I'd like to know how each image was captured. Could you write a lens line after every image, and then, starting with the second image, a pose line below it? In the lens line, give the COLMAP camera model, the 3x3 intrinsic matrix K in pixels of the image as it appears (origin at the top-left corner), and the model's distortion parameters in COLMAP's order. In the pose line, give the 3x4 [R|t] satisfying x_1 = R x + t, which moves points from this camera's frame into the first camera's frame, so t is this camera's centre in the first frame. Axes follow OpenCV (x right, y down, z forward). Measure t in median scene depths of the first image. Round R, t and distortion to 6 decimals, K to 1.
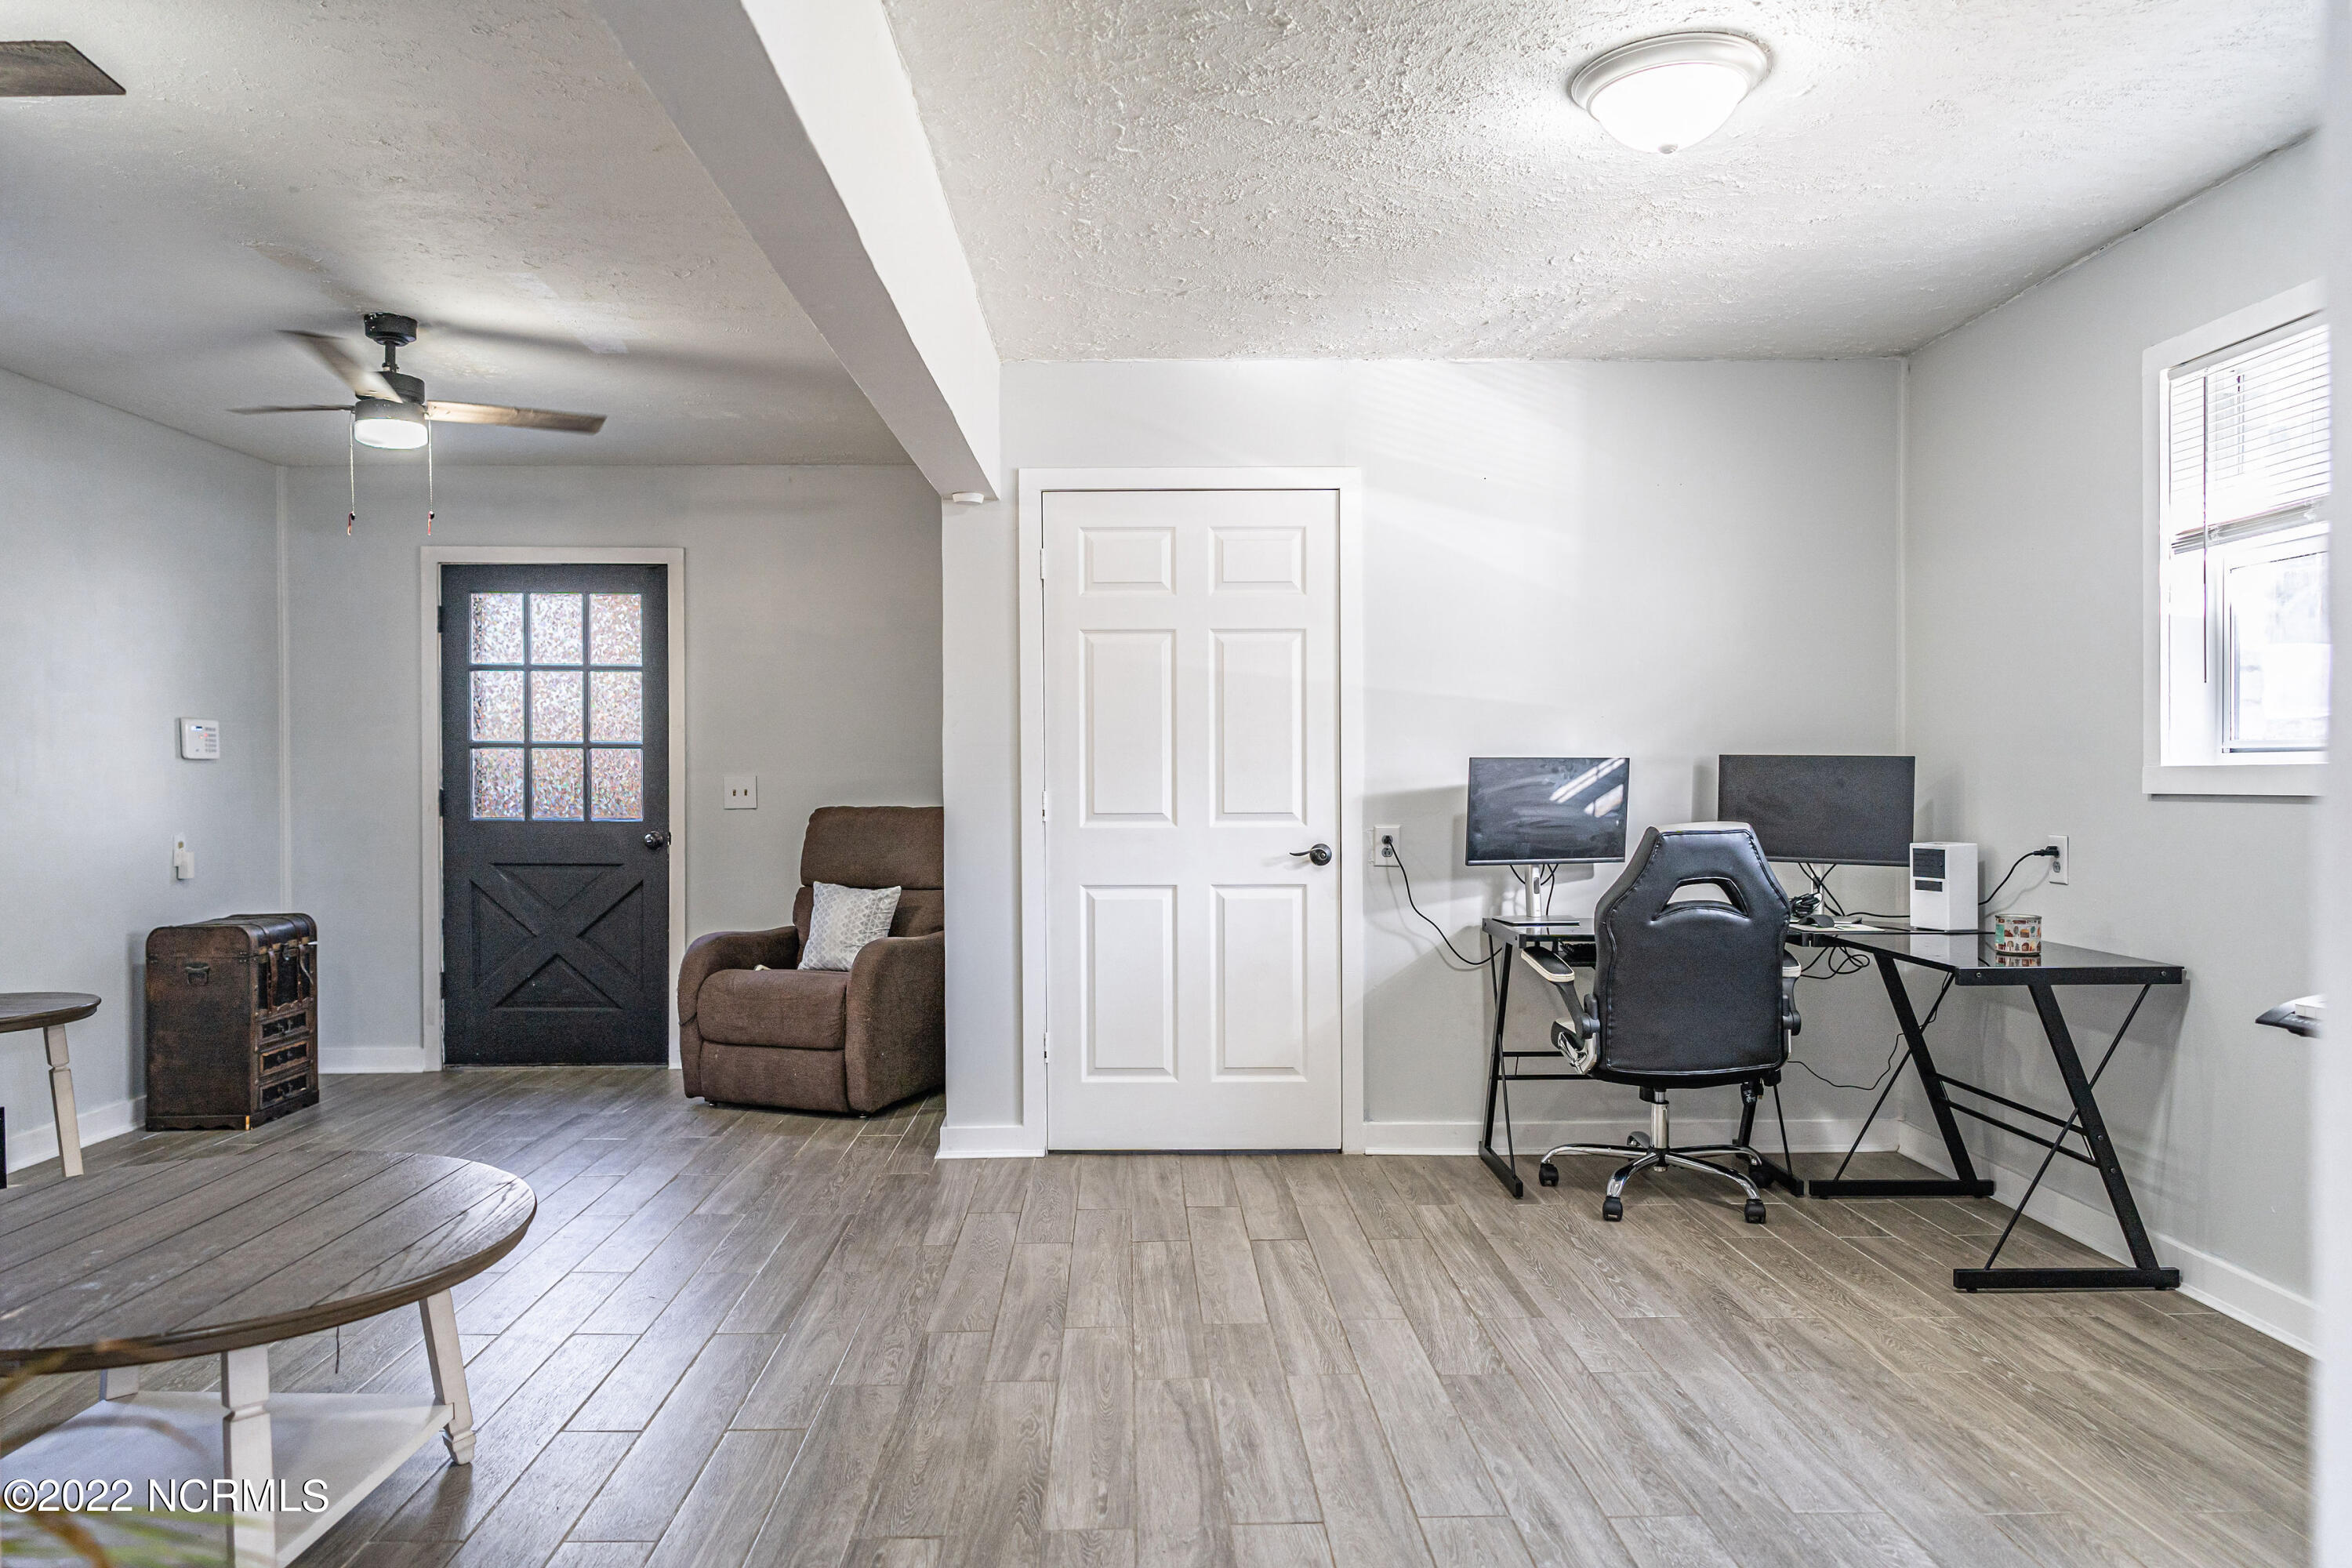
lens RADIAL K [[1555.0, 0, 1188.2], [0, 1555.0, 782.4], [0, 0, 1]] dist [-0.007309, -0.000235]
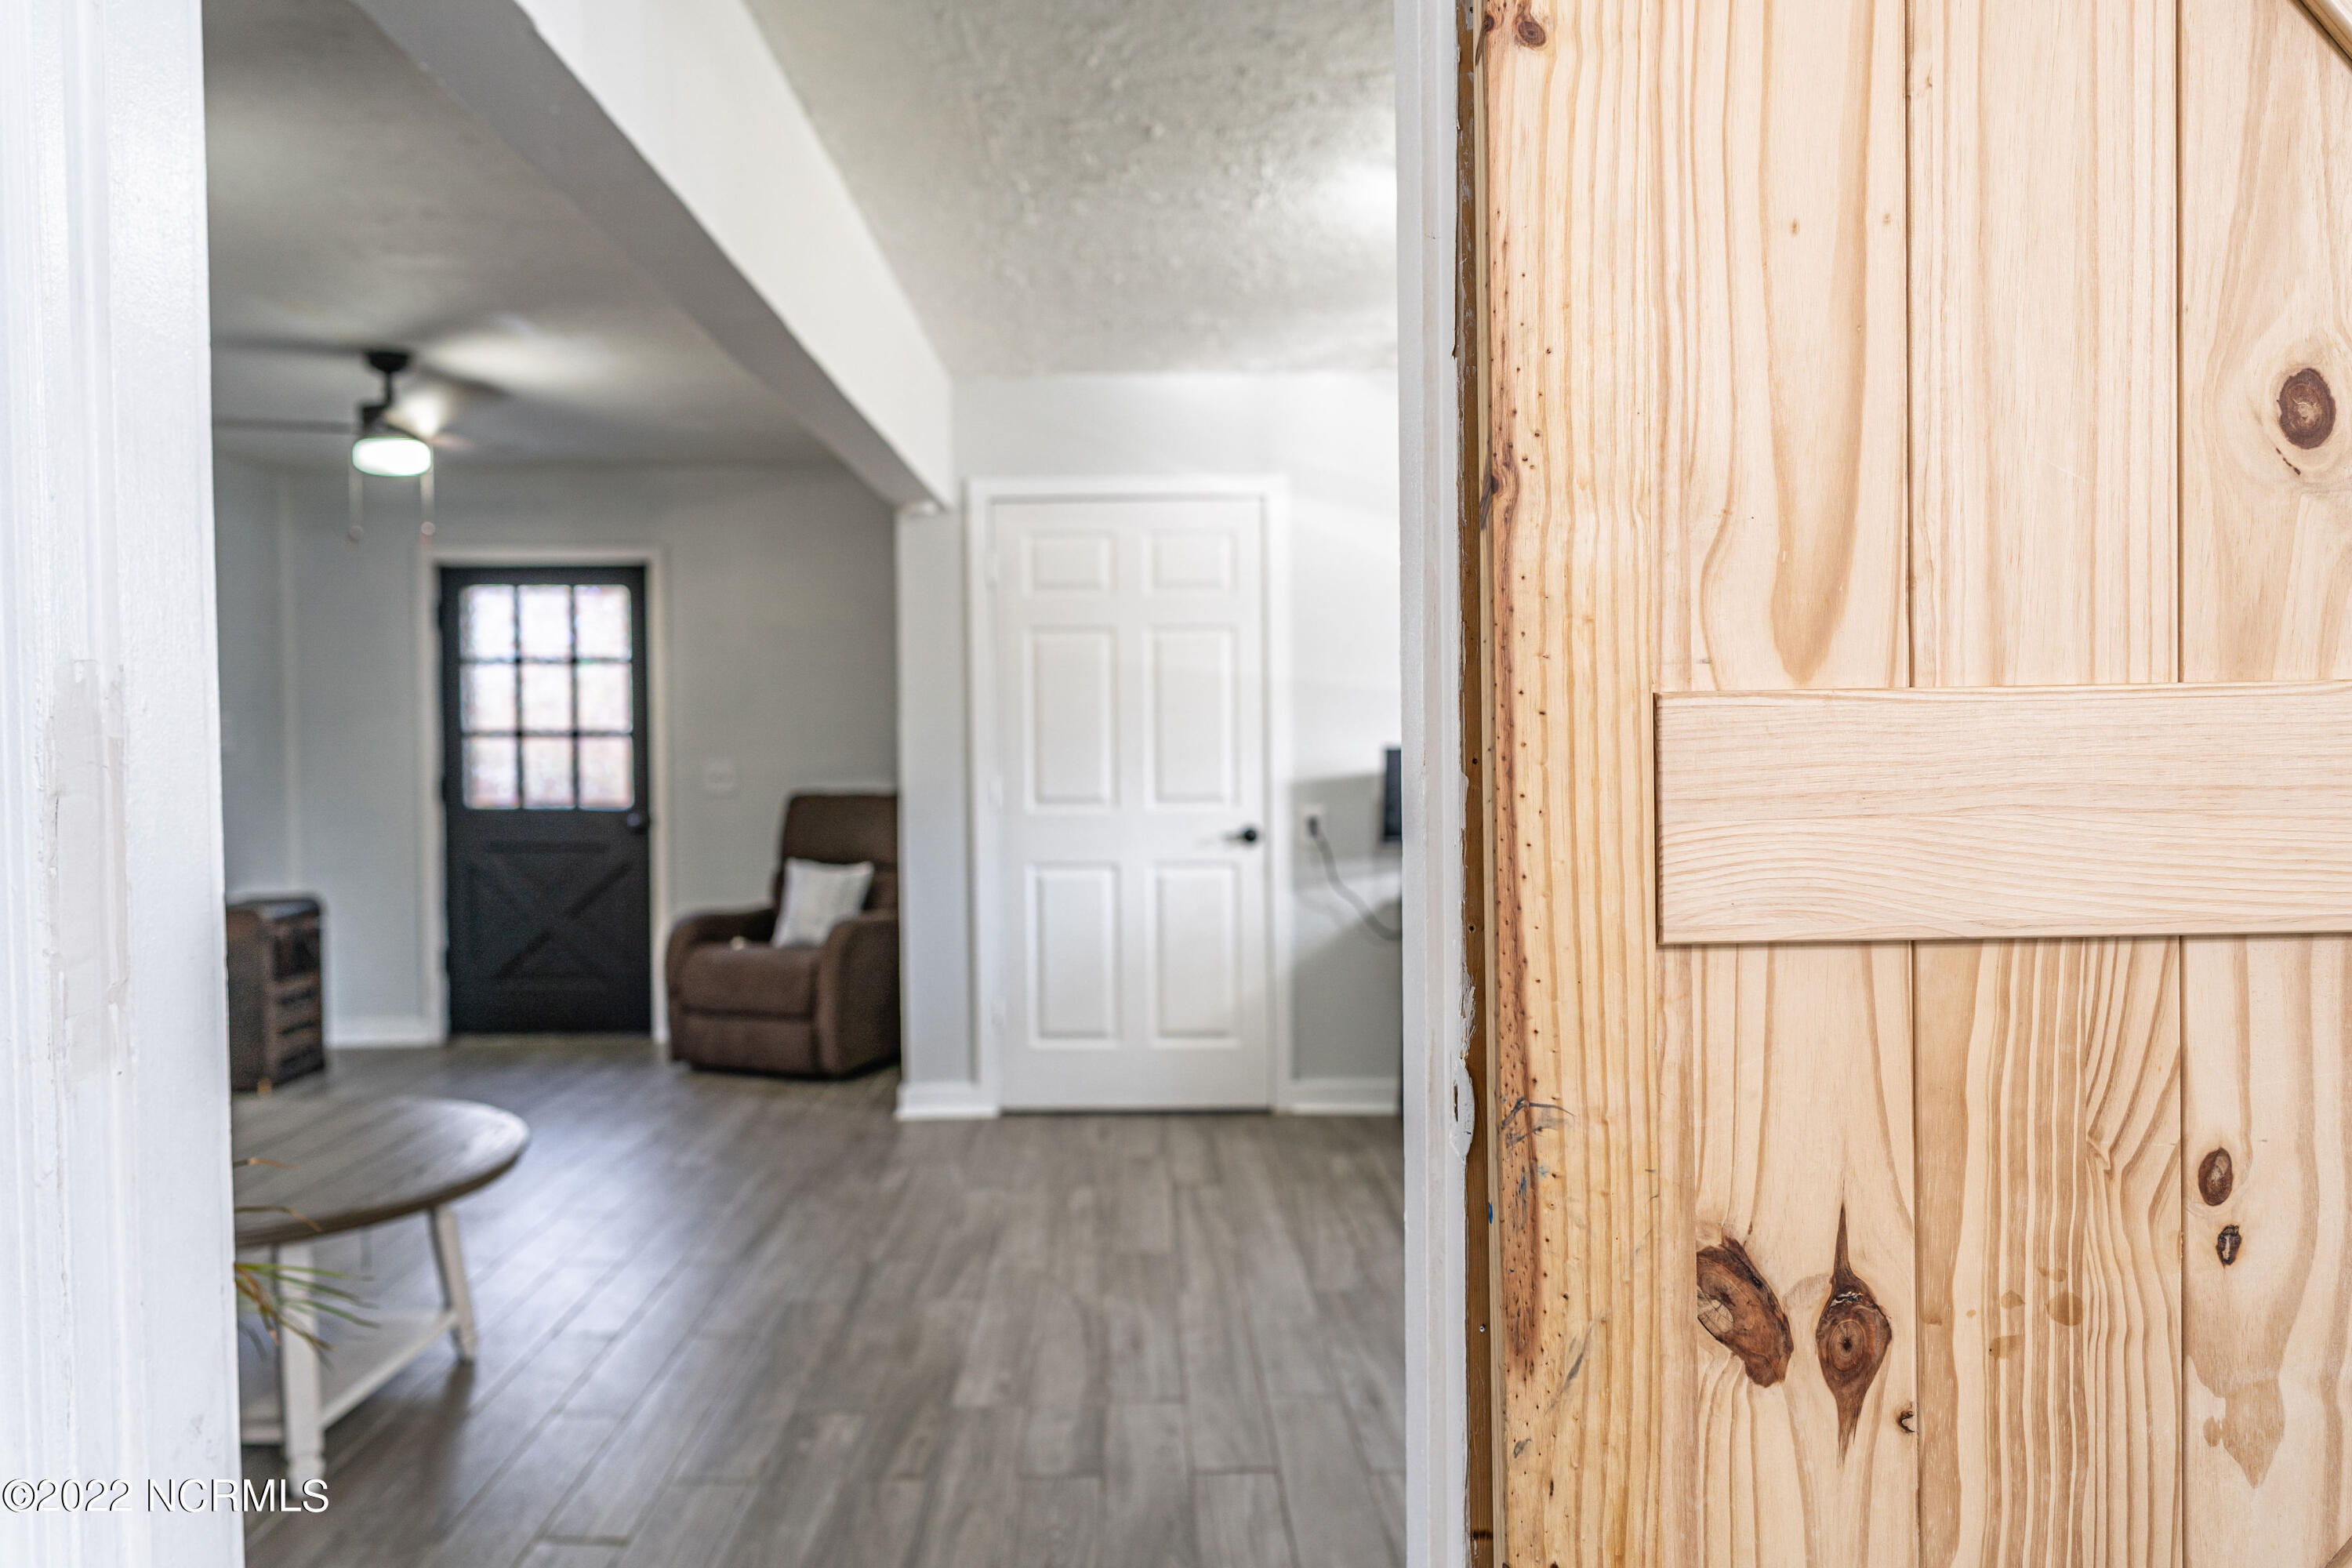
lens RADIAL K [[1555.0, 0, 1162.0], [0, 1555.0, 783.6], [0, 0, 1]] dist [-0.007309, -0.000235]
pose [[0.999915, -0.006320, -0.011425, 0.041922], [0.006500, 0.999854, 0.015791, -0.008005], [0.011323, -0.015864, 0.999810, -0.091866]]
